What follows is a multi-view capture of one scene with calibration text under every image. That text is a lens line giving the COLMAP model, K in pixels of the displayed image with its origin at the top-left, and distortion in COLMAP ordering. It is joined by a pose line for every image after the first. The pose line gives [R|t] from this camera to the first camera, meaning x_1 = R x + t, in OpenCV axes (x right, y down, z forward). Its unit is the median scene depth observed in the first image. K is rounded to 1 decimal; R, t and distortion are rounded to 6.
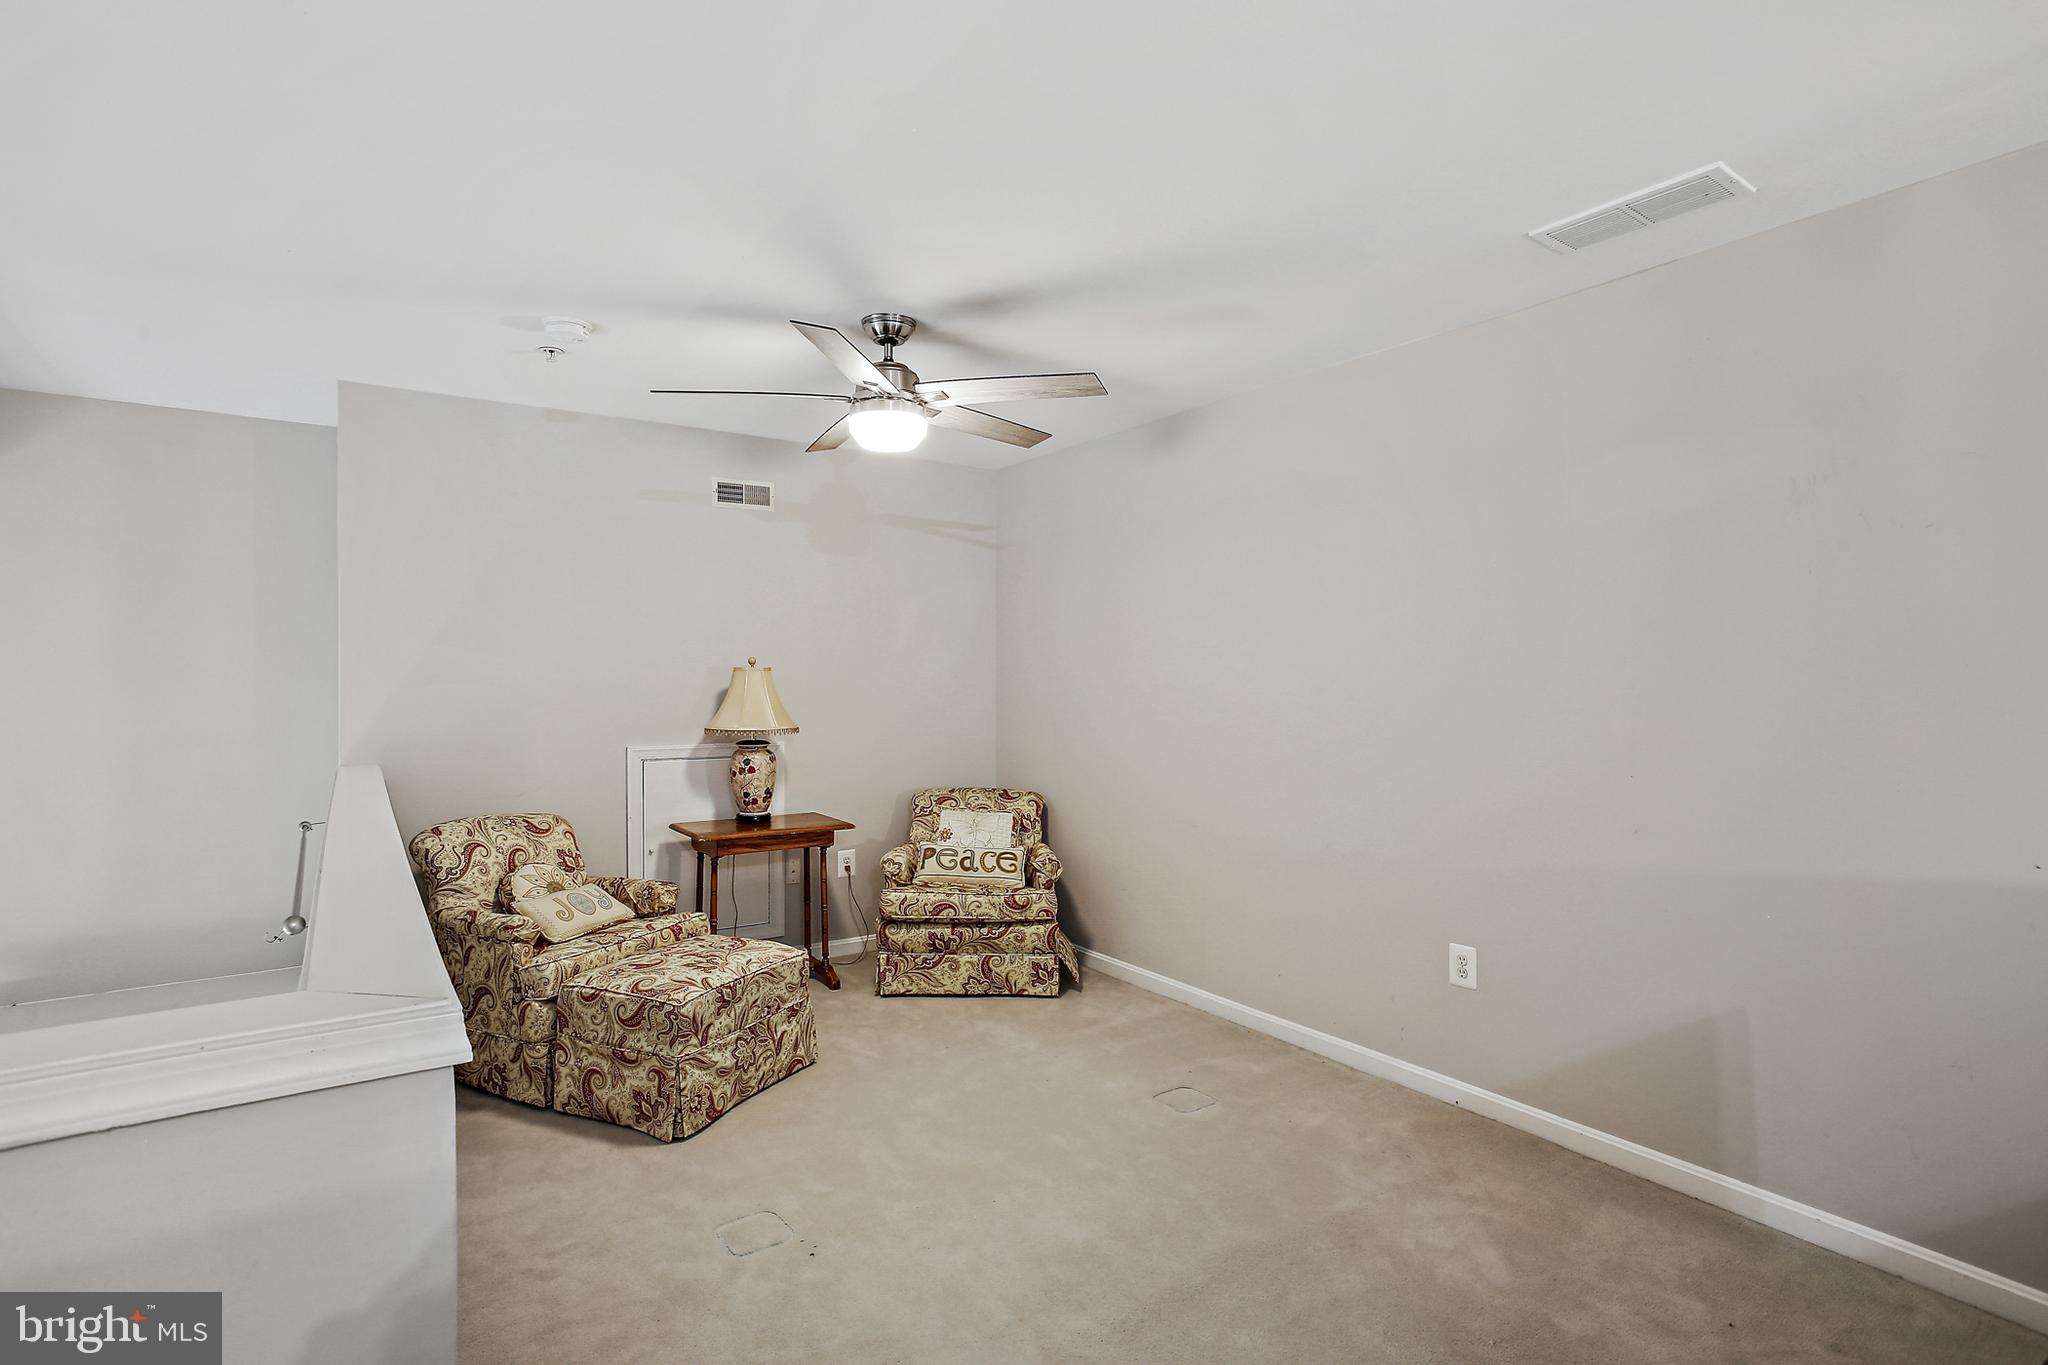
lens RADIAL K [[994.7, 0, 1020.8], [0, 994.7, 683.6], [0, 0, 1]] dist [-0.046262, 0.017166]
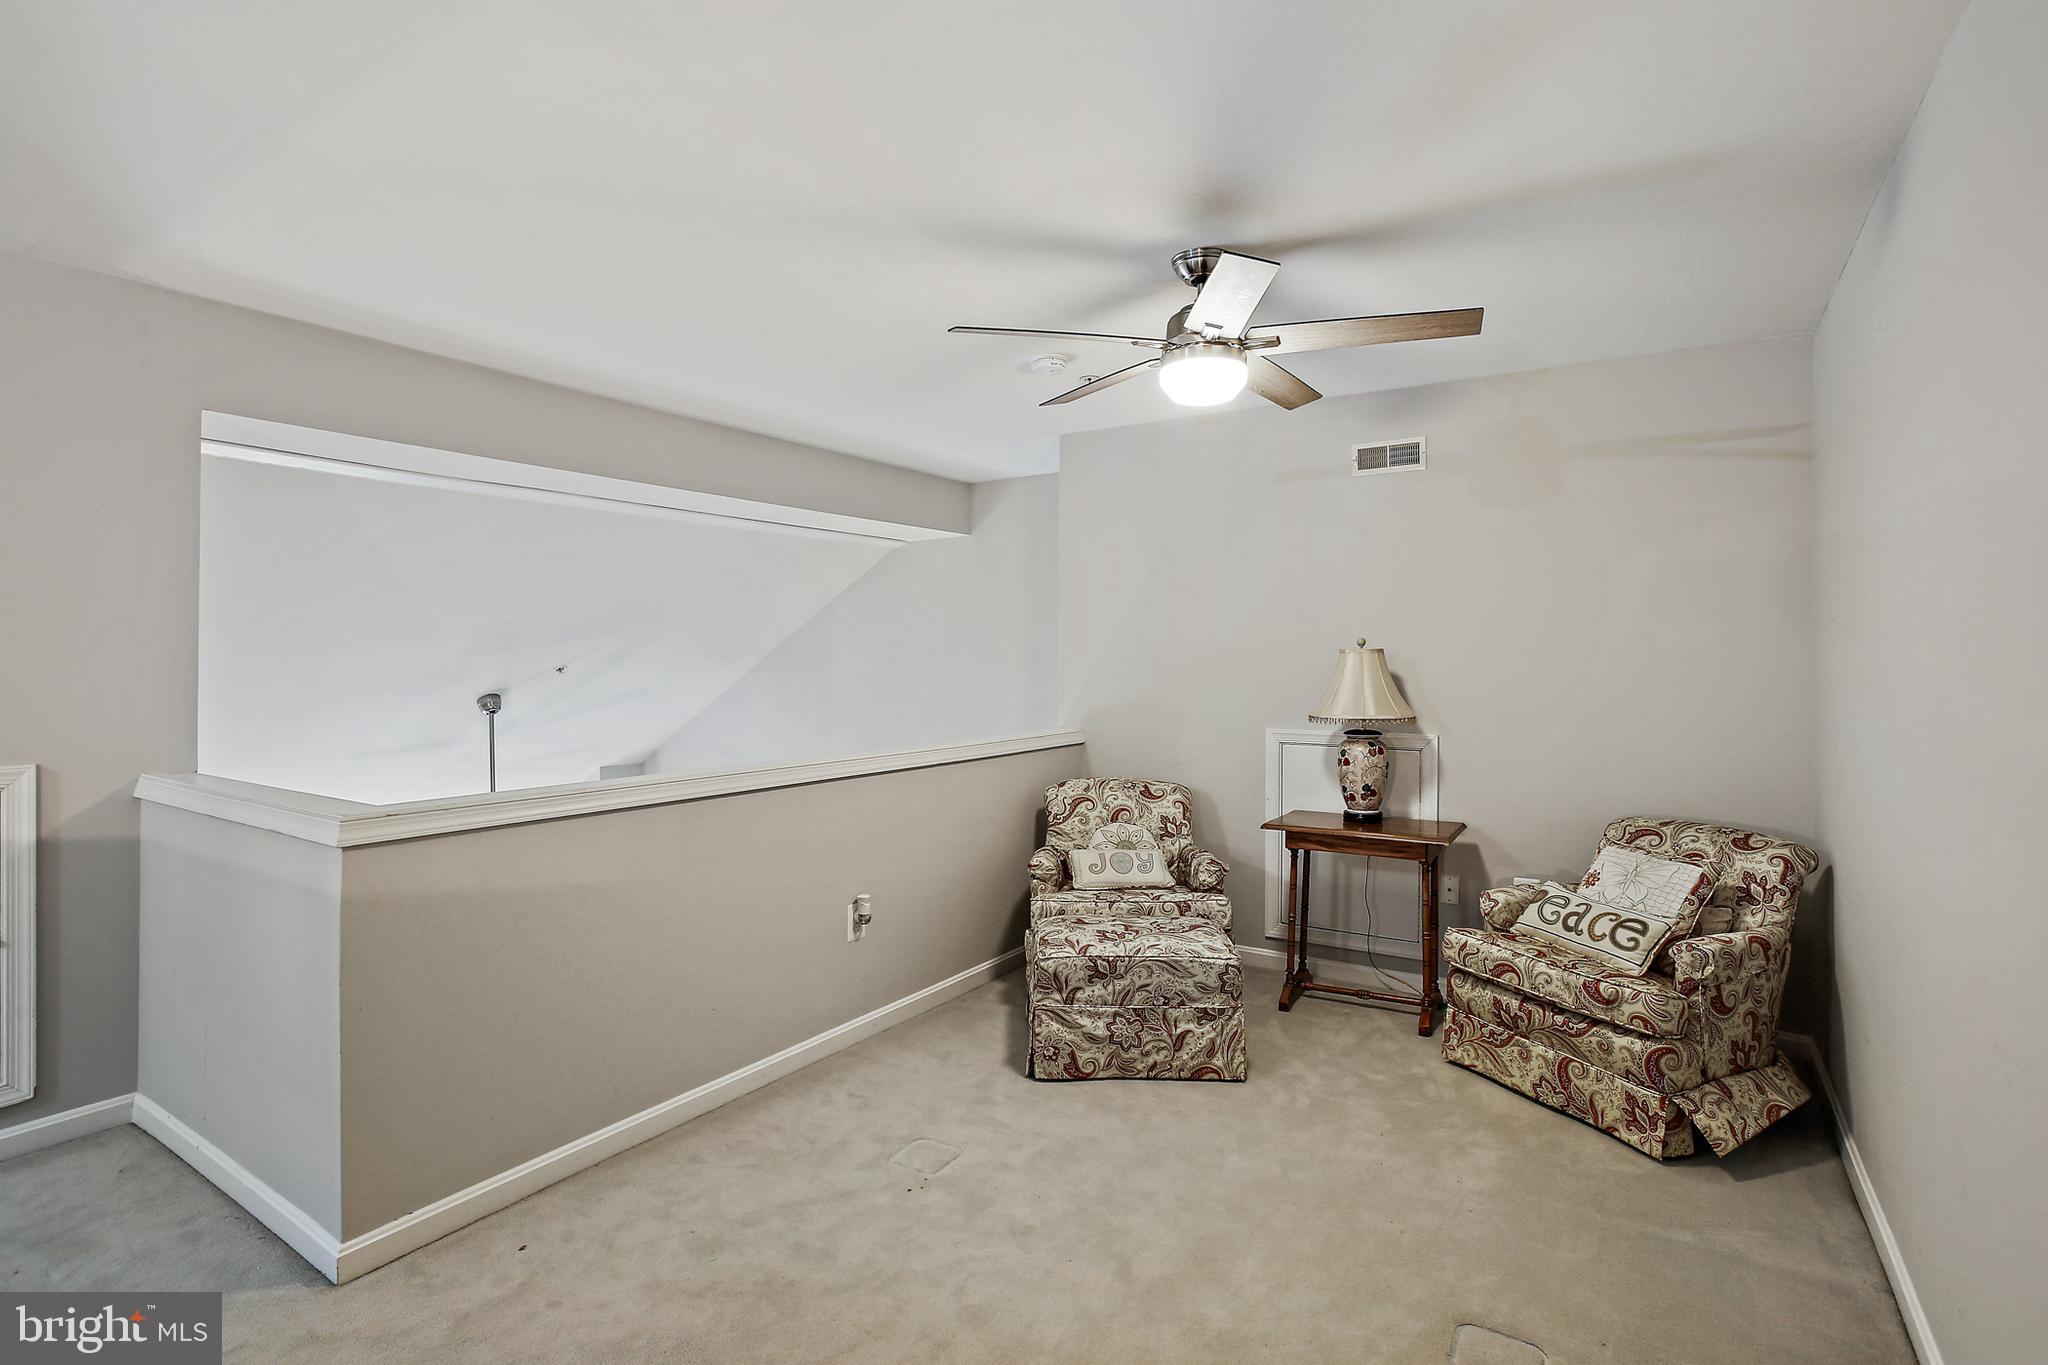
lens RADIAL K [[994.7, 0, 1009.7], [0, 994.7, 663.3], [0, 0, 1]] dist [-0.046262, 0.017166]
pose [[0.376833, -0.000396, -0.926281, 0.459459], [-0.002909, 0.999994, -0.001612, -0.001147], [0.926277, 0.003302, 0.376830, 0.377470]]
